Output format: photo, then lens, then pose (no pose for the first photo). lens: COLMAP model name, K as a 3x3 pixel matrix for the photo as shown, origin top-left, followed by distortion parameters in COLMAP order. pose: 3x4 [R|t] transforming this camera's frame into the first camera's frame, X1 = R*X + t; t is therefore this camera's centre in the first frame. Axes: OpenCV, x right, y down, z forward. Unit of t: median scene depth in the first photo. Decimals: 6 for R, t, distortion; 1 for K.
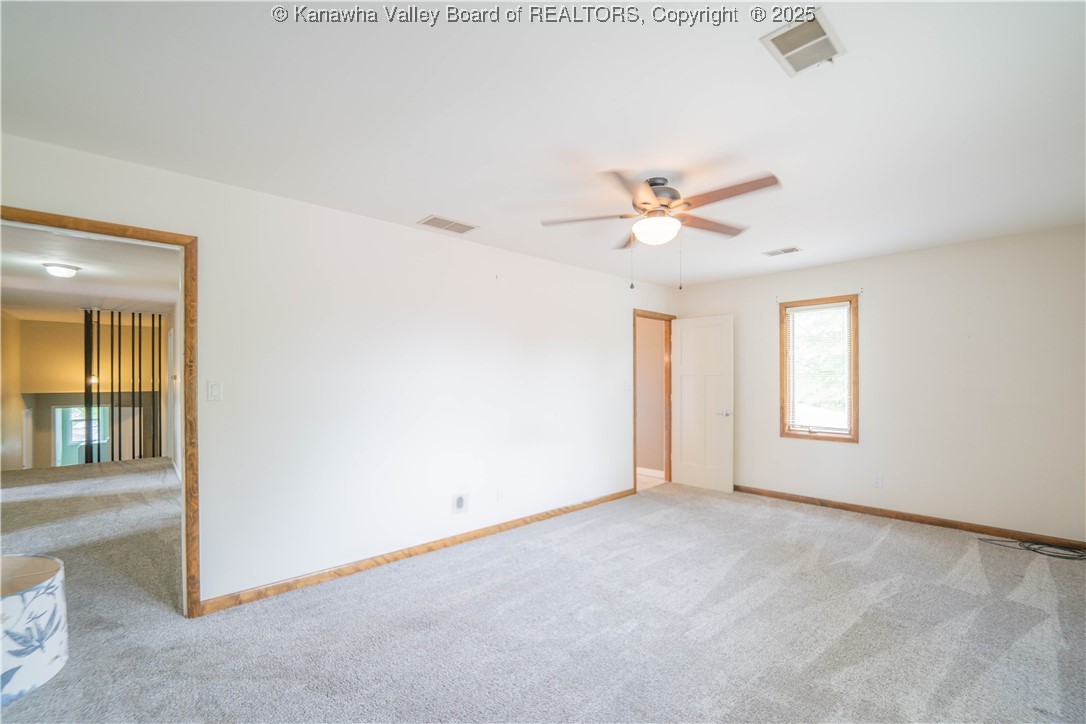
lens RADIAL K [[454.2, 0, 547.3], [0, 454.2, 376.9], [0, 0, 1]] dist [-0.019069, 0.000204]
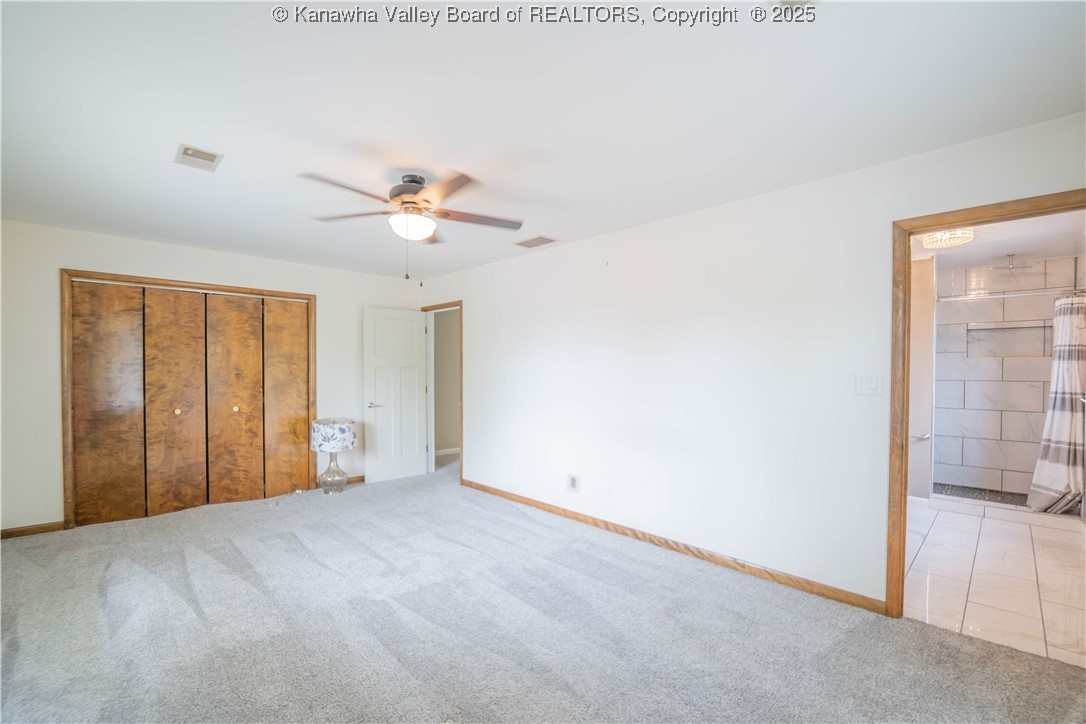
lens RADIAL K [[454.2, 0, 547.3], [0, 454.2, 376.9], [0, 0, 1]] dist [-0.019069, 0.000204]
pose [[0.030106, 0.007854, -0.999516, 0.815510], [0.001600, 0.999967, 0.007906, 0.009025], [0.999545, -0.001837, 0.030092, 0.808023]]
